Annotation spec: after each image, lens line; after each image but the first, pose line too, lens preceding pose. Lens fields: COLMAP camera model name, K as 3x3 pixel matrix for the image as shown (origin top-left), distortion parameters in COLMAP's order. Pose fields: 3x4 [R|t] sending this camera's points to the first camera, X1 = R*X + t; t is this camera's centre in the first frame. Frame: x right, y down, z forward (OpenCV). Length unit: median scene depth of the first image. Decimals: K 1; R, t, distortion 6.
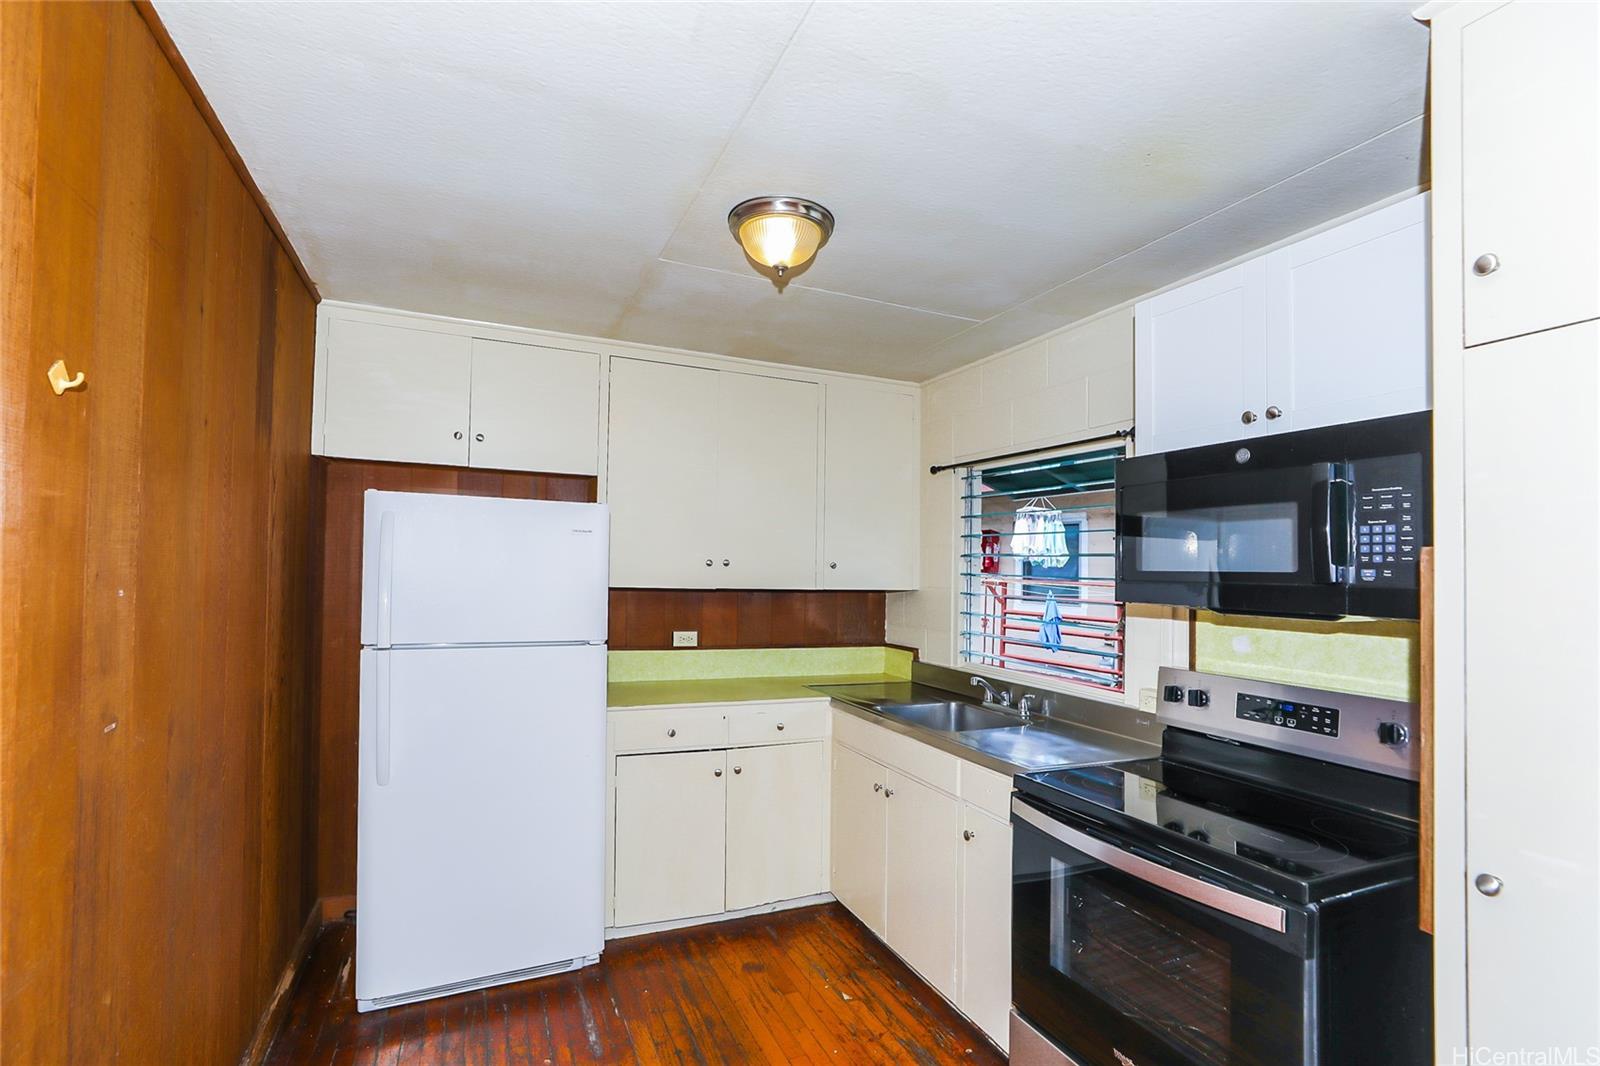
lens RADIAL K [[729.5, 0, 797.3], [0, 729.5, 570.8], [0, 0, 1]] dist [-0.026103, 0.000040]
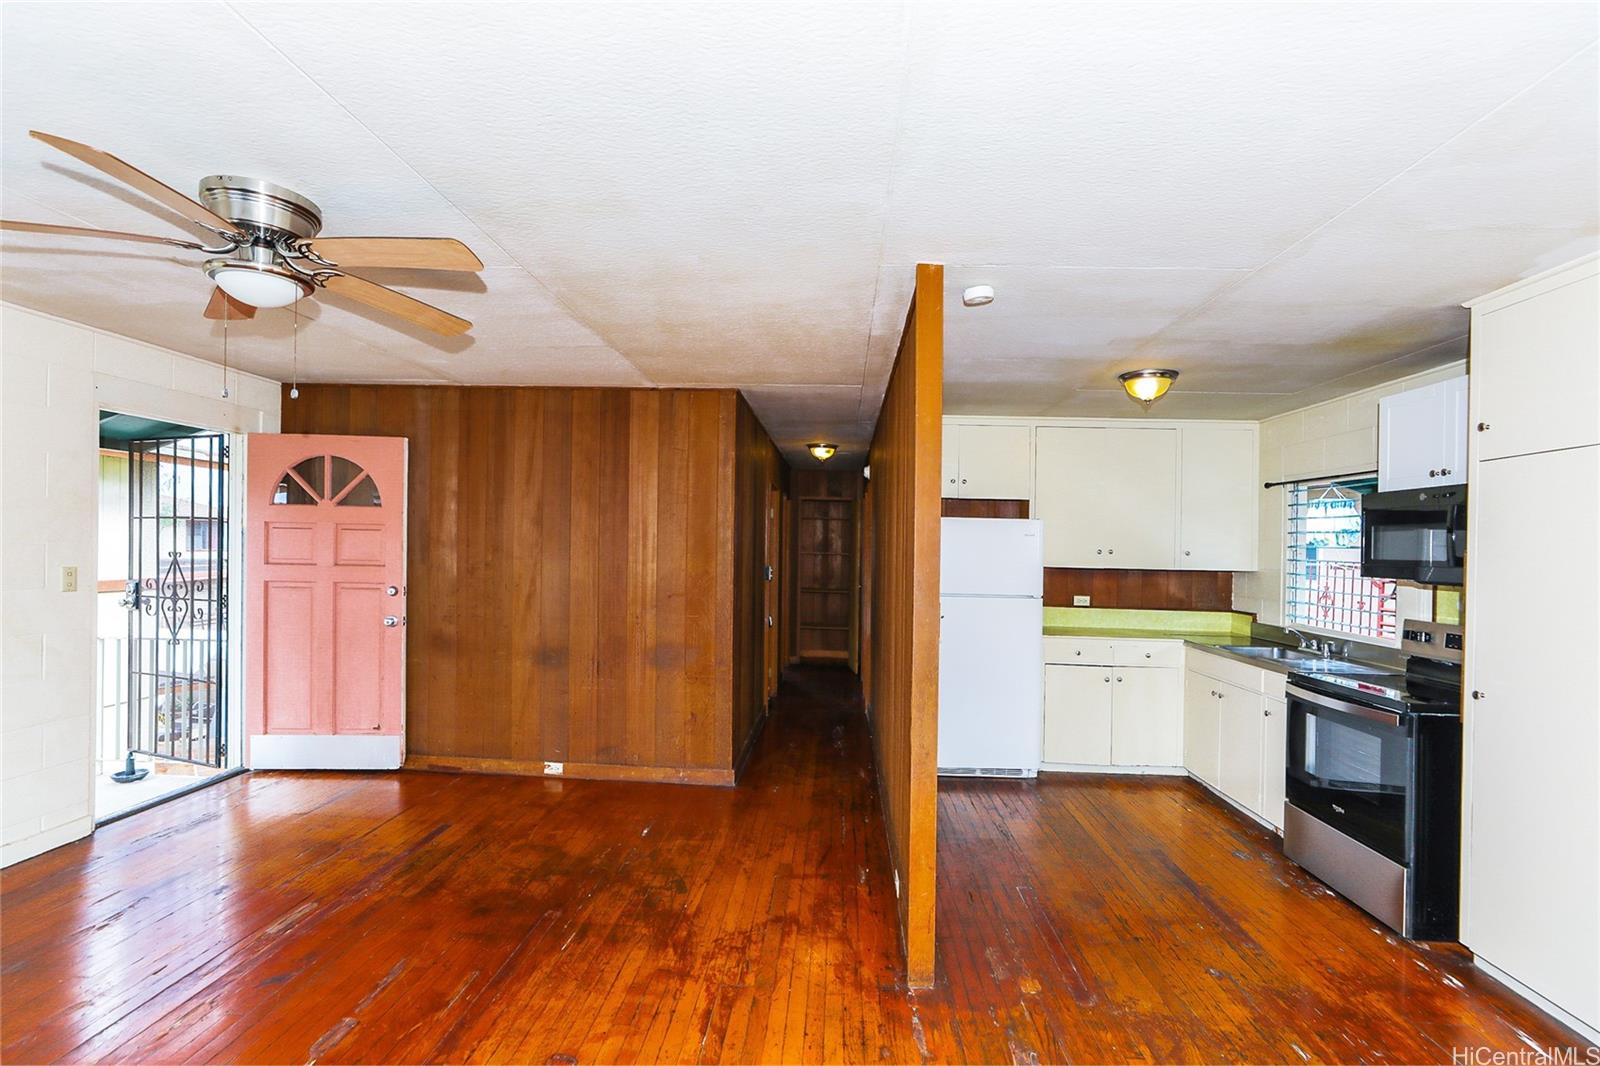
lens RADIAL K [[720.4, 0, 818.8], [0, 720.4, 548.2], [0, 0, 1]] dist [-0.010889, -0.000035]
pose [[0.899488, -0.005122, -0.436915, 0.016849], [0.002269, 0.999973, -0.007051, -0.012068], [0.436940, 0.005351, 0.899475, -0.733264]]
